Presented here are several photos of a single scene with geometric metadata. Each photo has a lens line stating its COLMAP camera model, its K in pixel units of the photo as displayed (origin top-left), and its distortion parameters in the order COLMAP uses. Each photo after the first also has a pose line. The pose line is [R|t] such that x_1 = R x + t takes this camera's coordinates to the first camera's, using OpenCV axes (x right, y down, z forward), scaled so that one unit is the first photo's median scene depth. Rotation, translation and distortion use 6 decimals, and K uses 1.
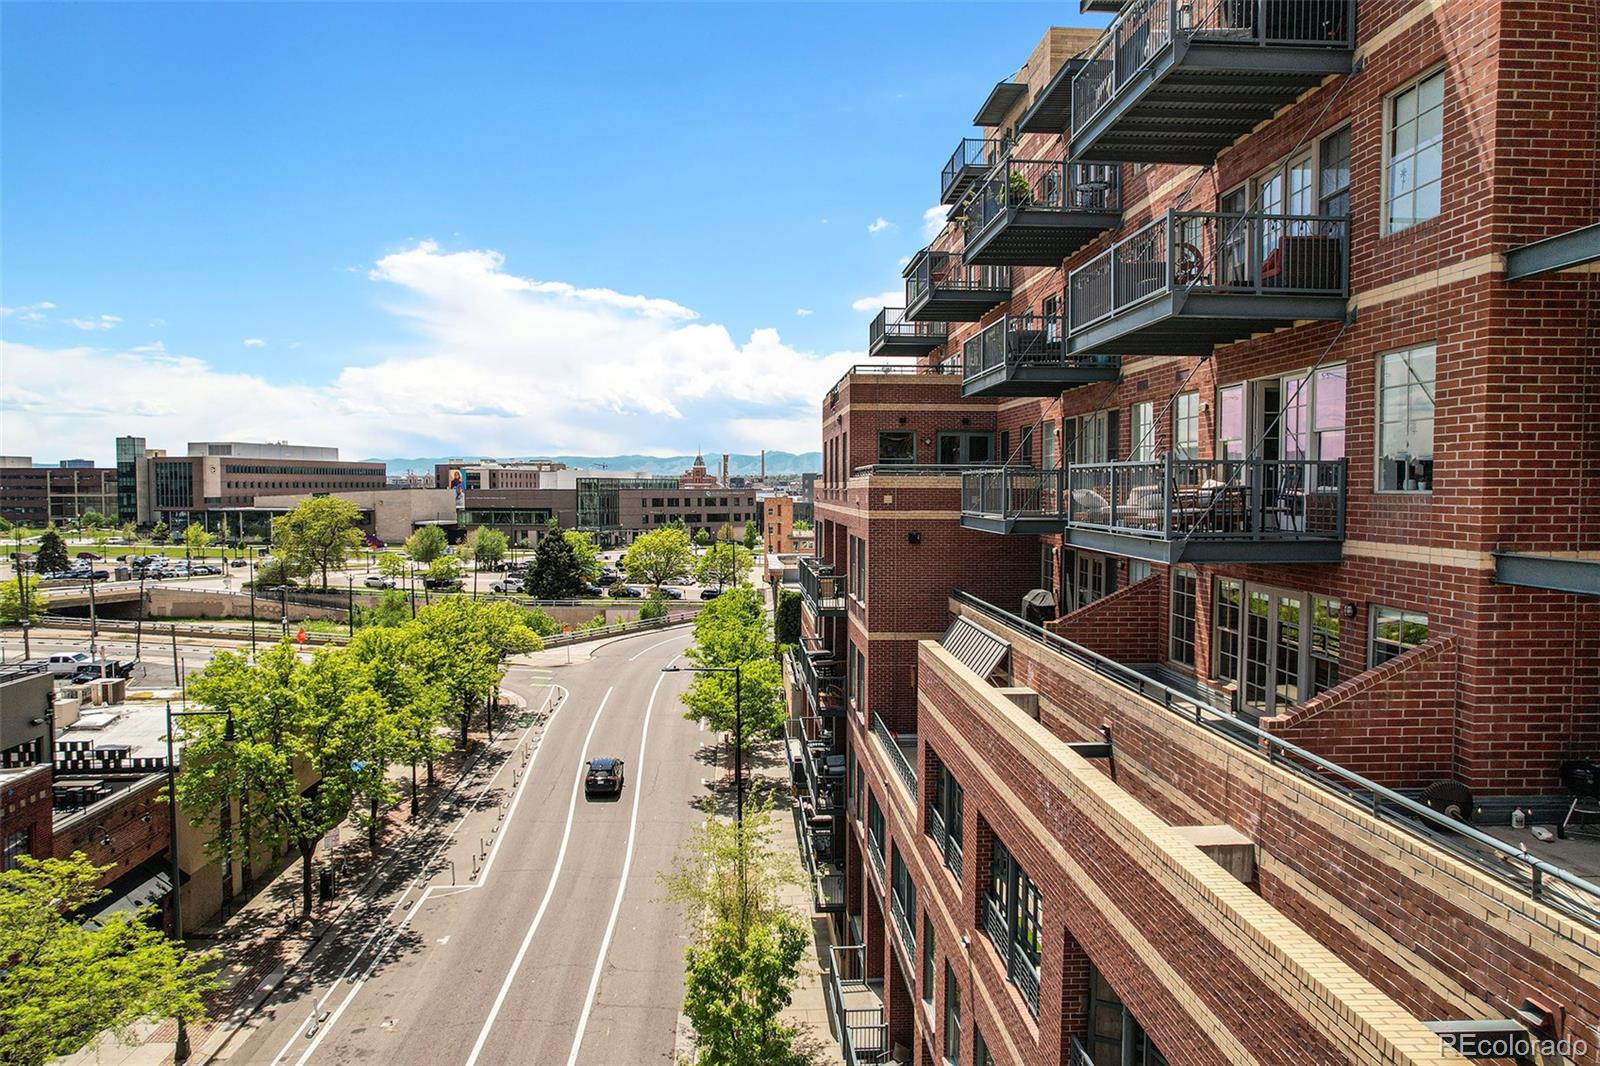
lens RADIAL K [[1017.0, 0, 792.0], [0, 1017.0, 530.2], [0, 0, 1]] dist [-0.046054, 0.041785]
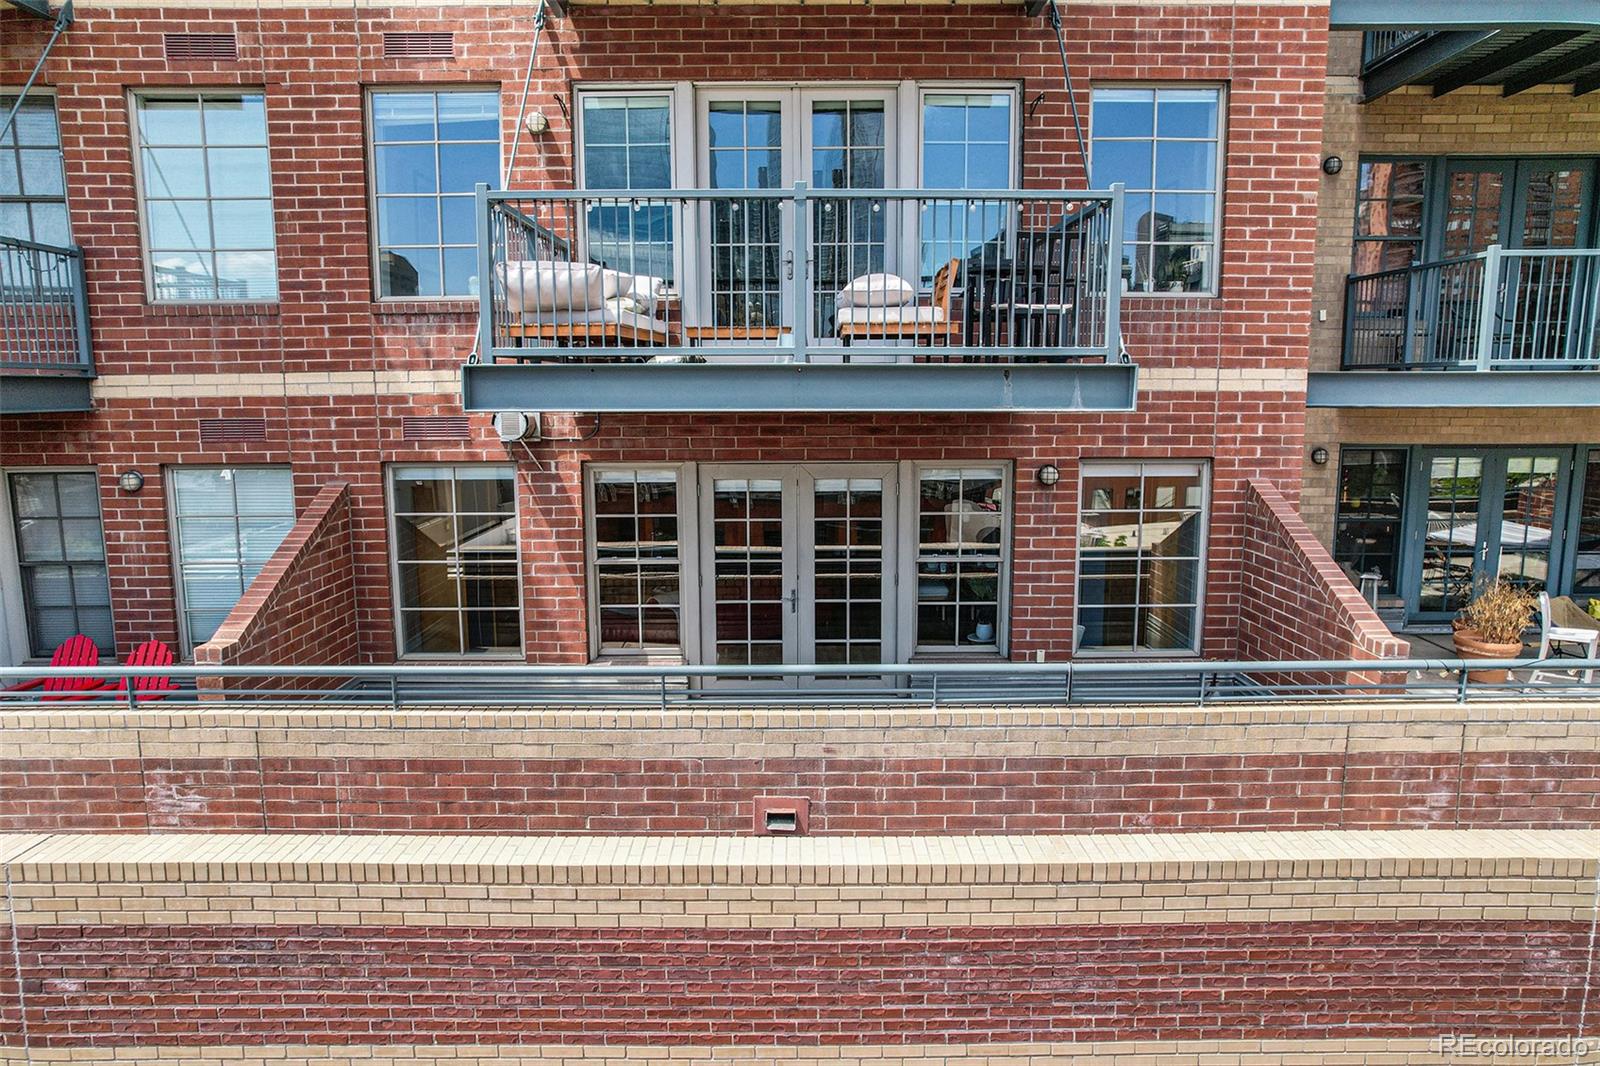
lens RADIAL K [[1017.0, 0, 800.3], [0, 1017.0, 528.1], [0, 0, 1]] dist [-0.046054, 0.041785]
pose [[0.034089, -0.160826, 0.986394, -0.087897], [0.046553, 0.986152, 0.159178, -0.000256], [-0.998334, 0.040493, 0.041104, 0.806886]]
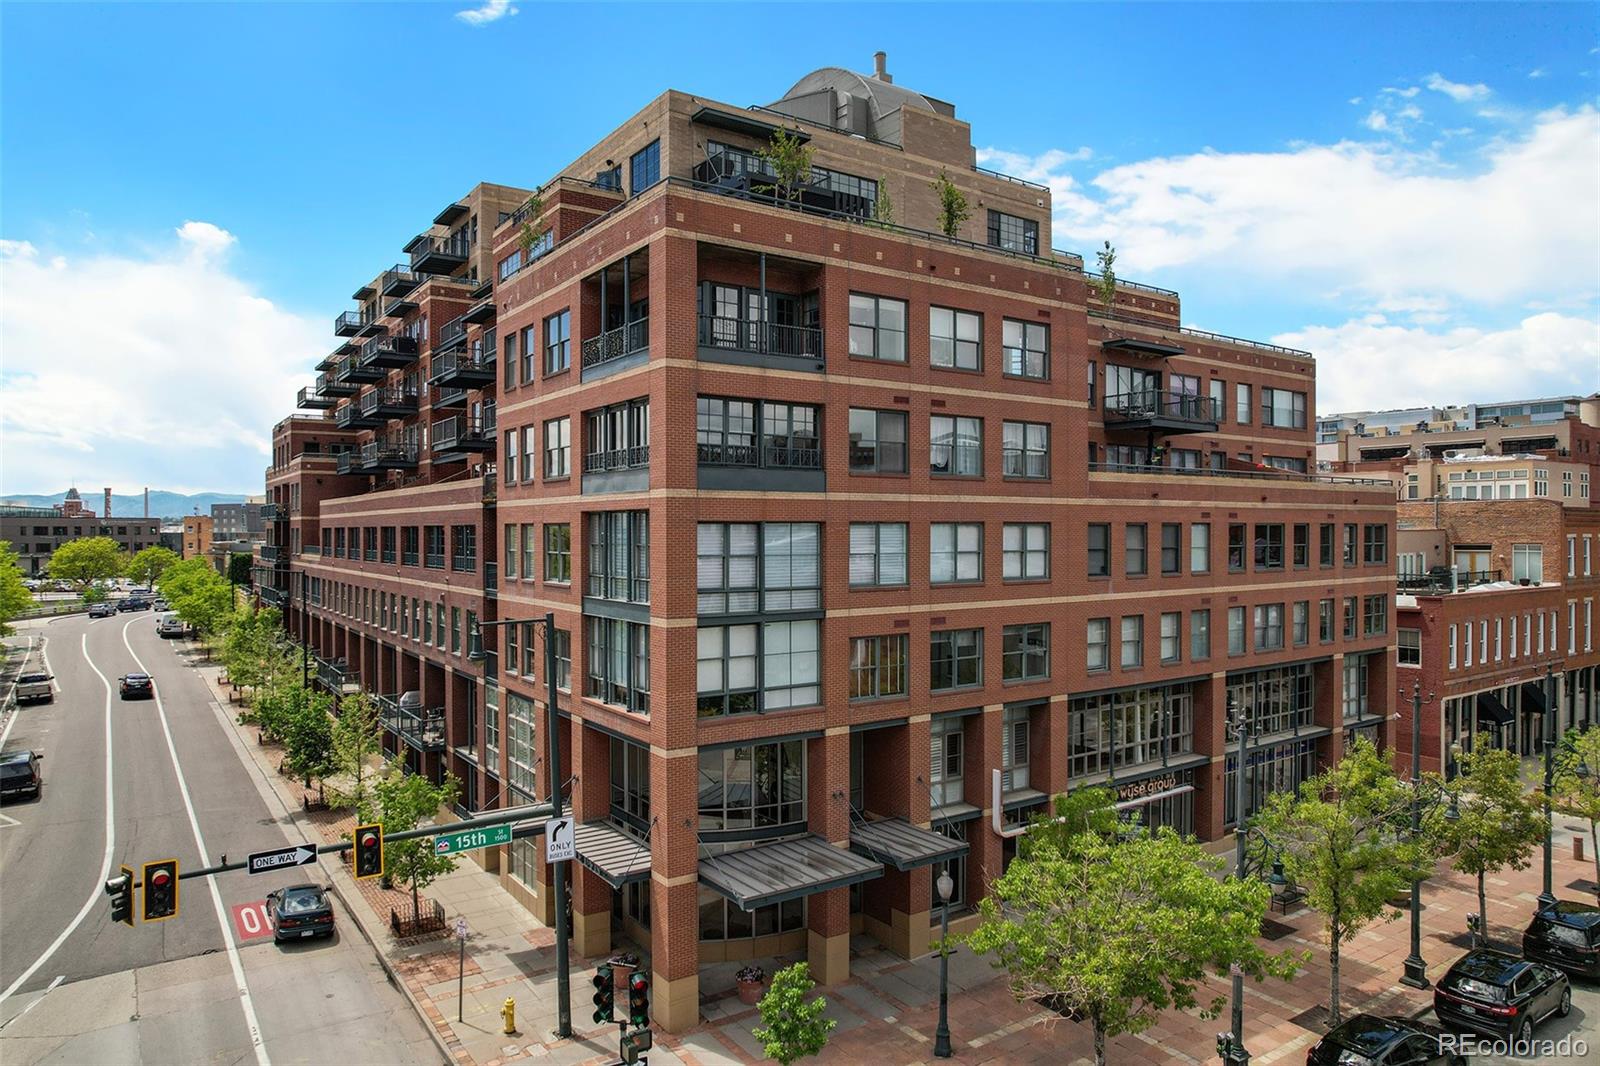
lens RADIAL K [[1017.0, 0, 802.6], [0, 1017.0, 530.9], [0, 0, 1]] dist [-0.046054, 0.041785]
pose [[0.850091, -0.002362, 0.526631, -0.290497], [0.025618, 0.998992, -0.036871, 0.398936], [-0.526012, 0.044835, 0.849294, -2.833984]]
